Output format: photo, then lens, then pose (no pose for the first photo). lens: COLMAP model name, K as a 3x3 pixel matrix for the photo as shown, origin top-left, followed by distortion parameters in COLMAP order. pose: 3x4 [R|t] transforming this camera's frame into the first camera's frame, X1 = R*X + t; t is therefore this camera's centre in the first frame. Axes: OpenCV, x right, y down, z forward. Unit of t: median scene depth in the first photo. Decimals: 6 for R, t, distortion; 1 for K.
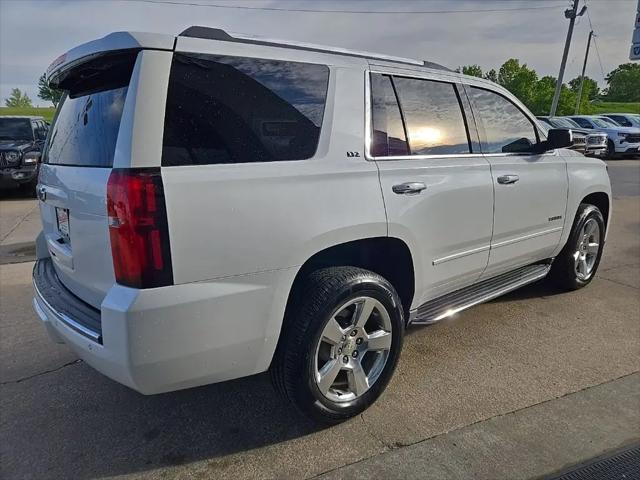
lens RADIAL K [[438.9, 0, 322.2], [0, 438.9, 241.6], [0, 0, 1]] dist [0.069279, -0.042050]
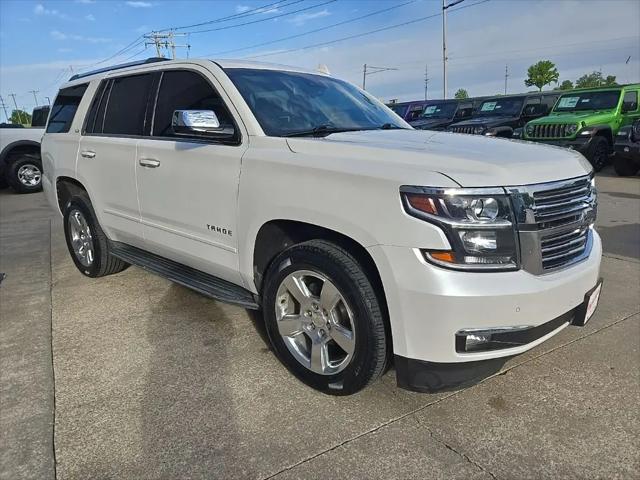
lens RADIAL K [[438.9, 0, 320.4], [0, 438.9, 242.2], [0, 0, 1]] dist [0.069279, -0.042050]
pose [[0.125574, 0.267293, -0.955398, 0.342022], [-0.204569, 0.949302, 0.238699, -0.066953], [0.970764, 0.165471, 0.173888, 0.283011]]
